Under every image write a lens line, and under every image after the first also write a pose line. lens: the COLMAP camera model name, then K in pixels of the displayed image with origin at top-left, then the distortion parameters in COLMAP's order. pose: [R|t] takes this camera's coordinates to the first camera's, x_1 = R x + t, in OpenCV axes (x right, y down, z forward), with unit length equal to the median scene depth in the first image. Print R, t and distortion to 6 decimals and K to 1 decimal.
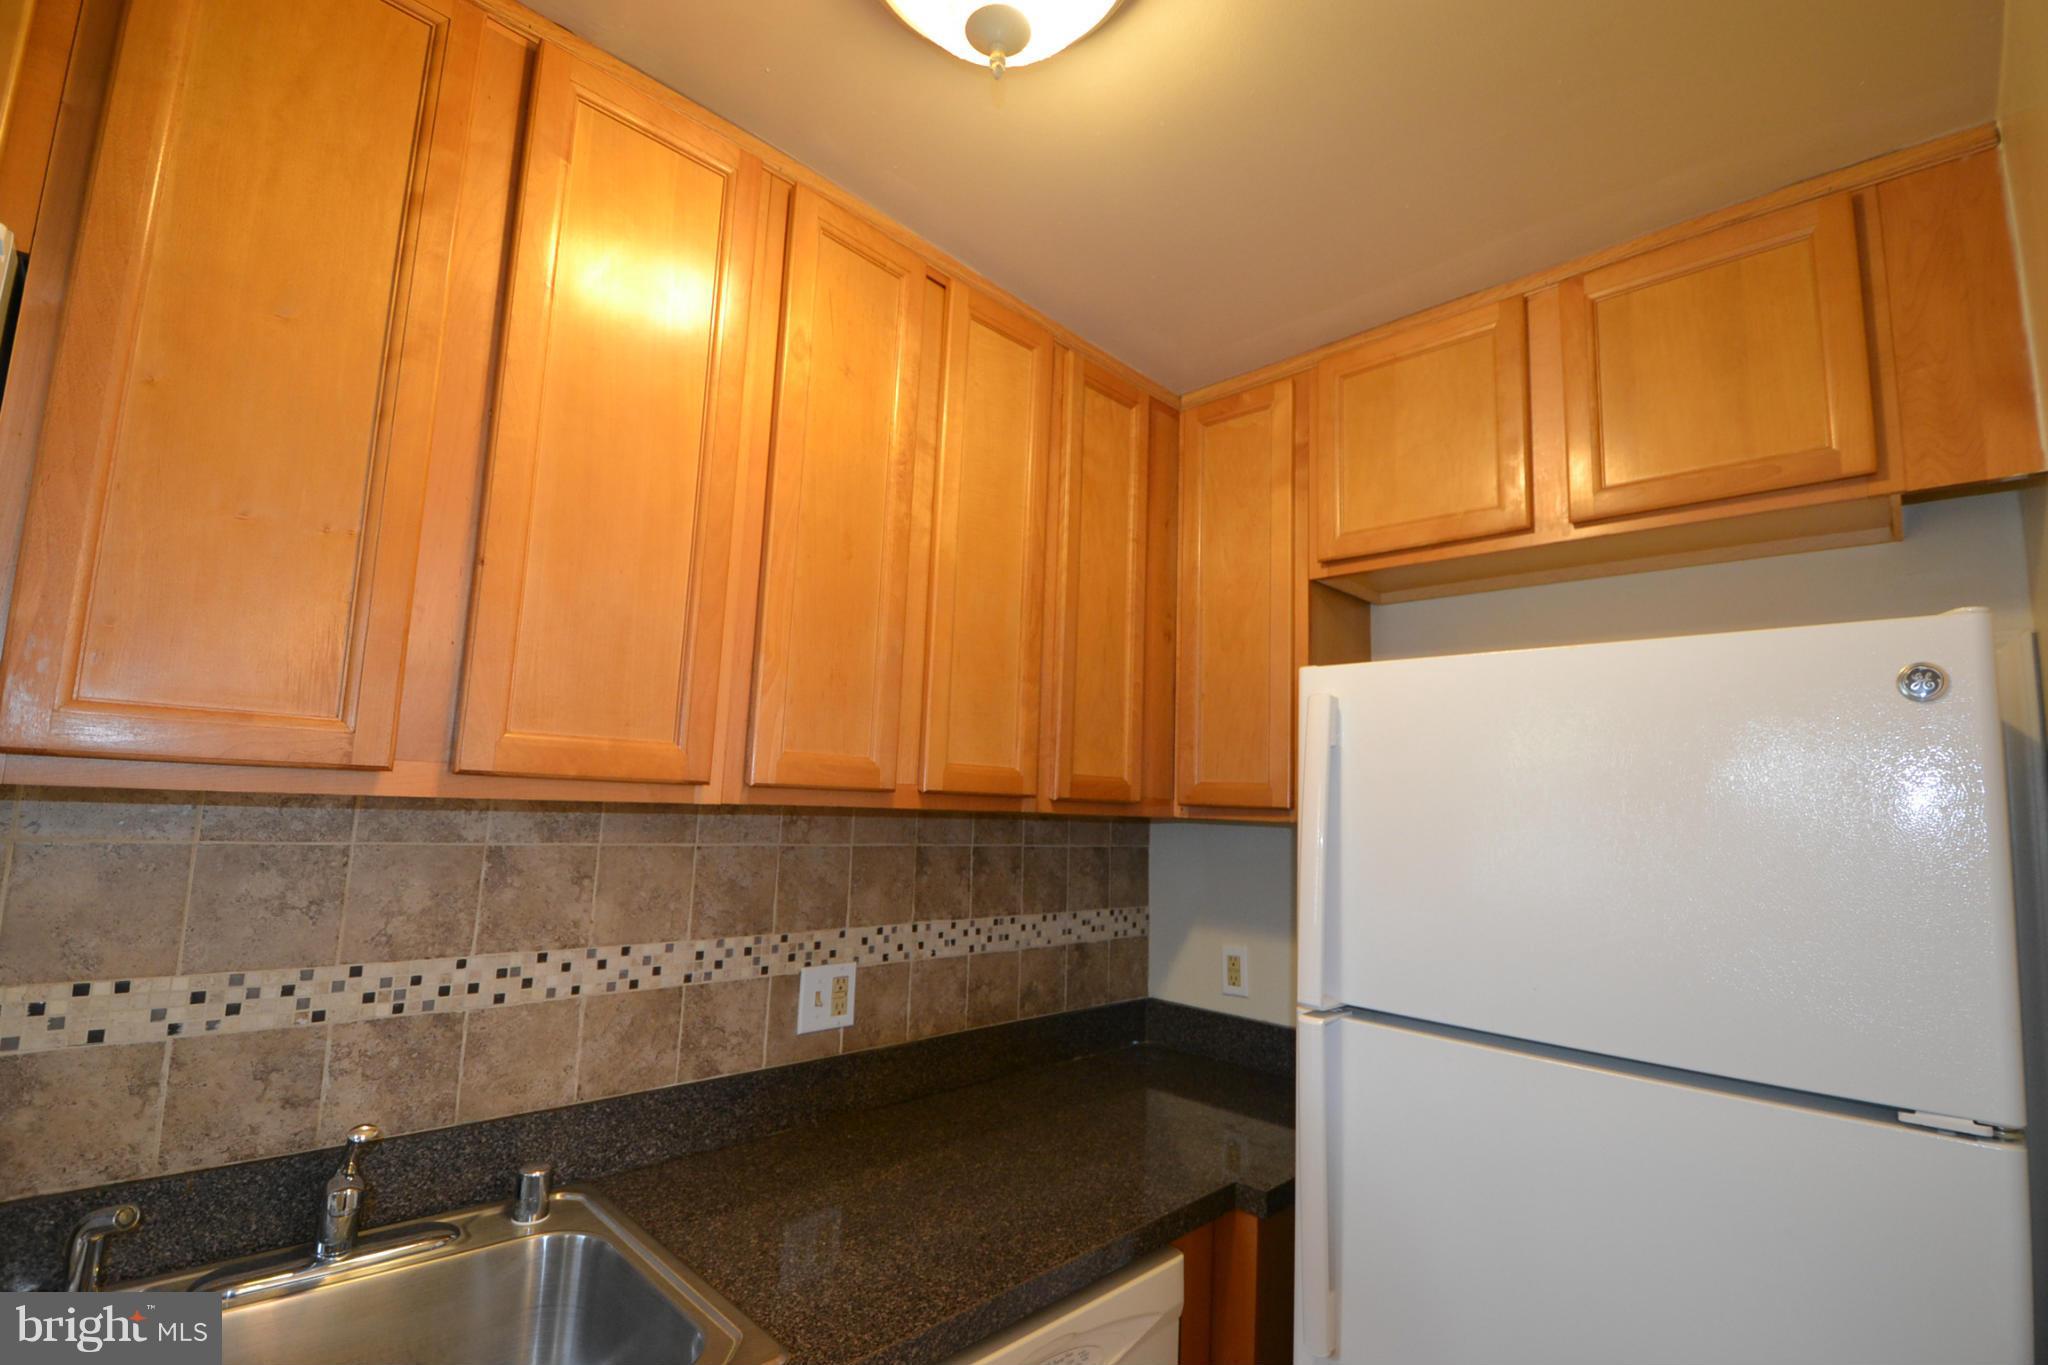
lens RADIAL K [[907.9, 0, 1017.5], [0, 907.9, 695.7], [0, 0, 1]] dist [0.012614, -0.023399]
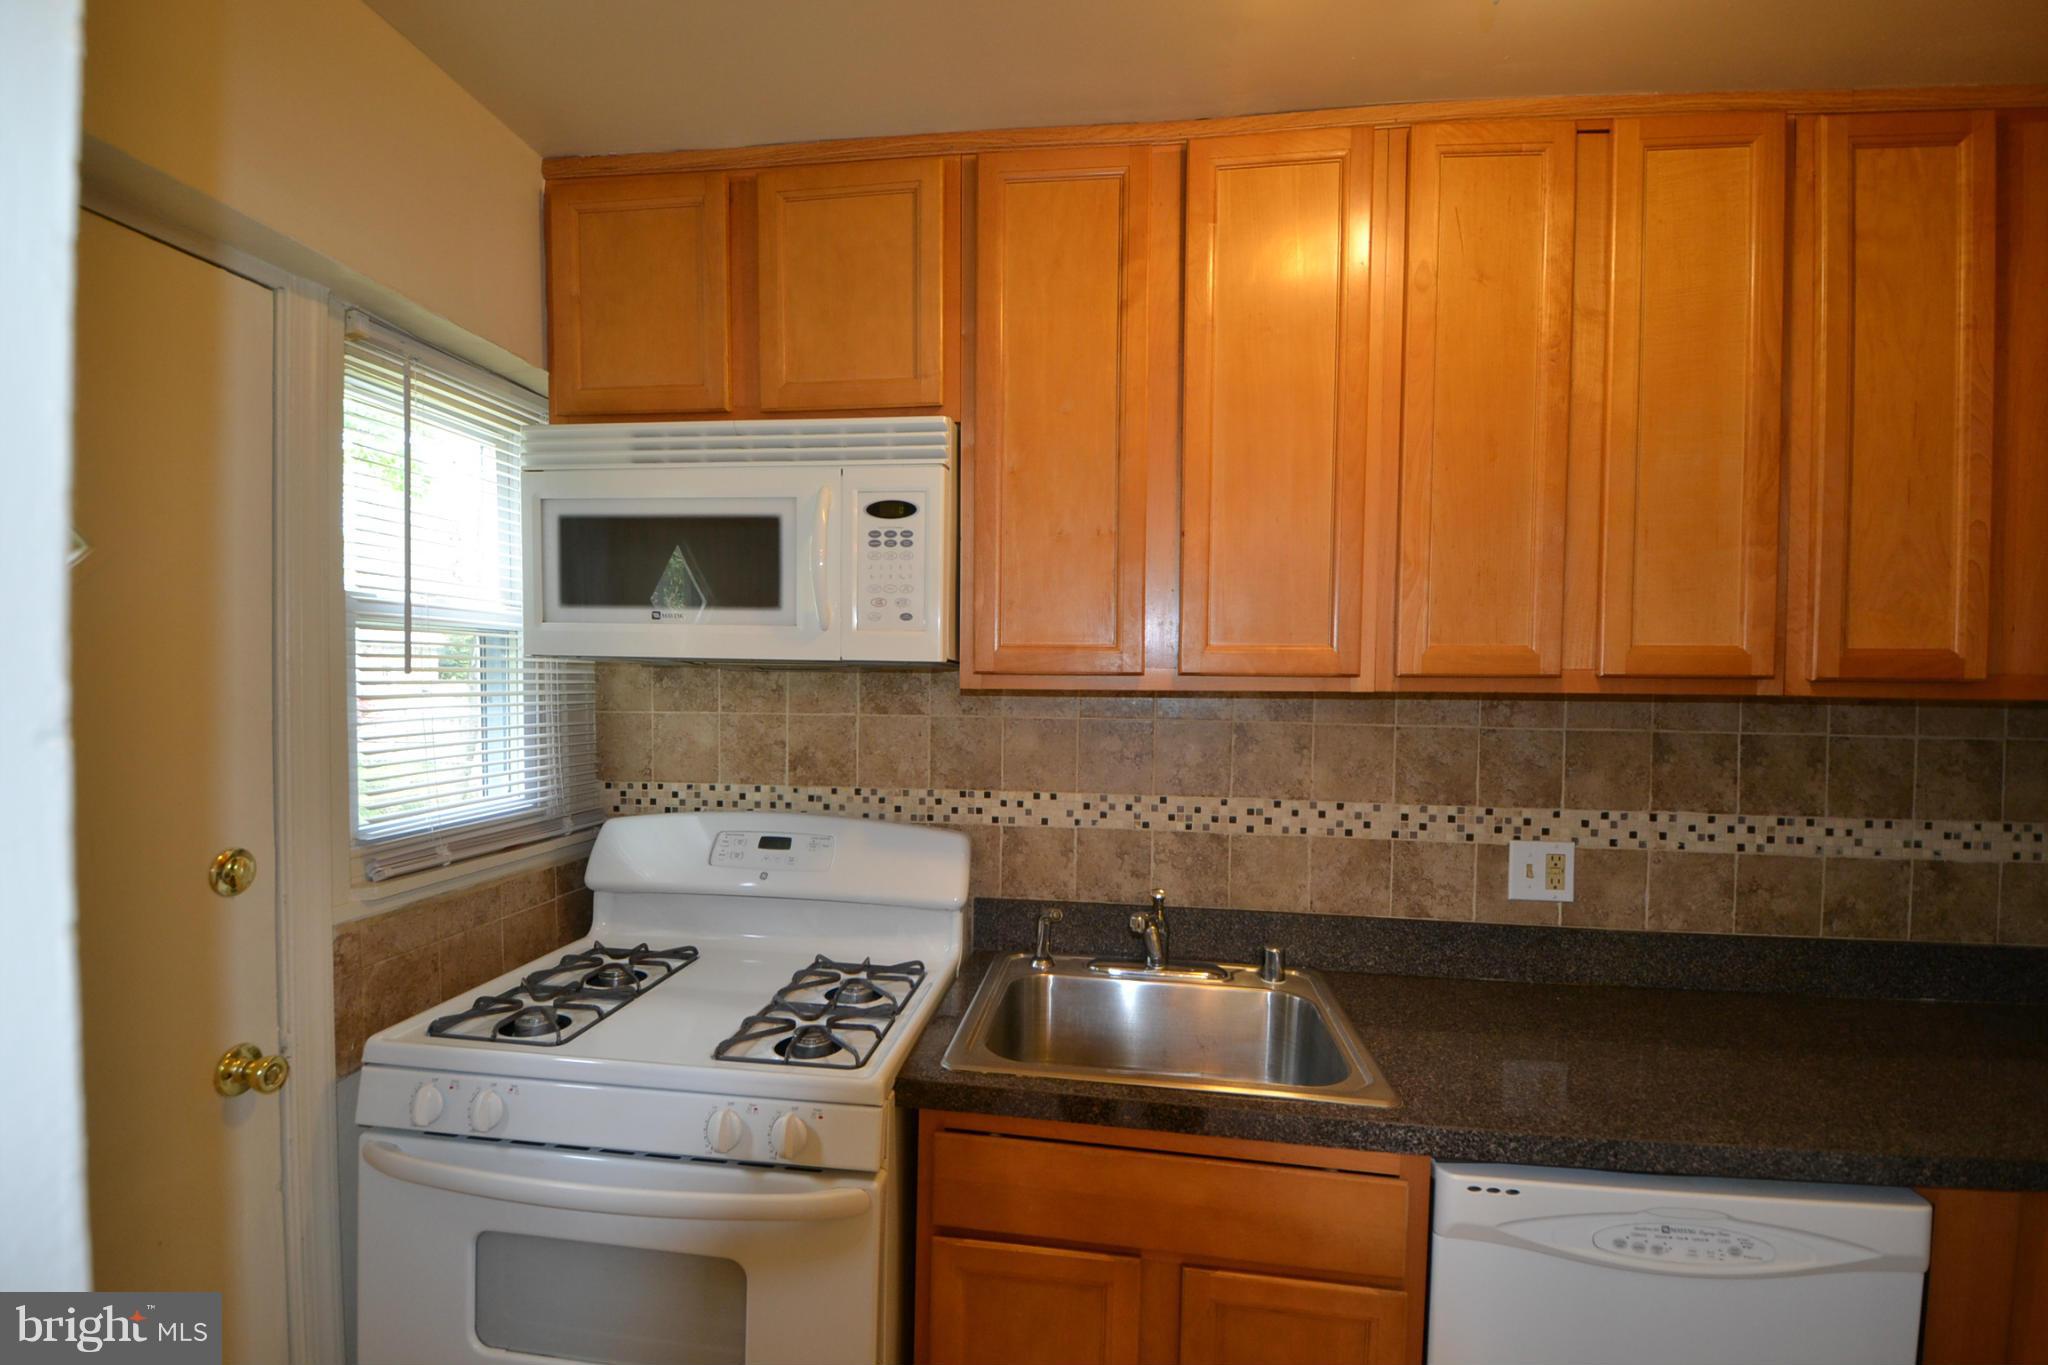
lens RADIAL K [[912.1, 0, 1011.3], [0, 912.1, 694.1], [0, 0, 1]] dist [0.012781, -0.021256]
pose [[0.598514, -0.013302, -0.801002, 0.303484], [0.108433, 0.992006, 0.064548, -0.008496], [0.793740, -0.125488, 0.595171, -0.105188]]
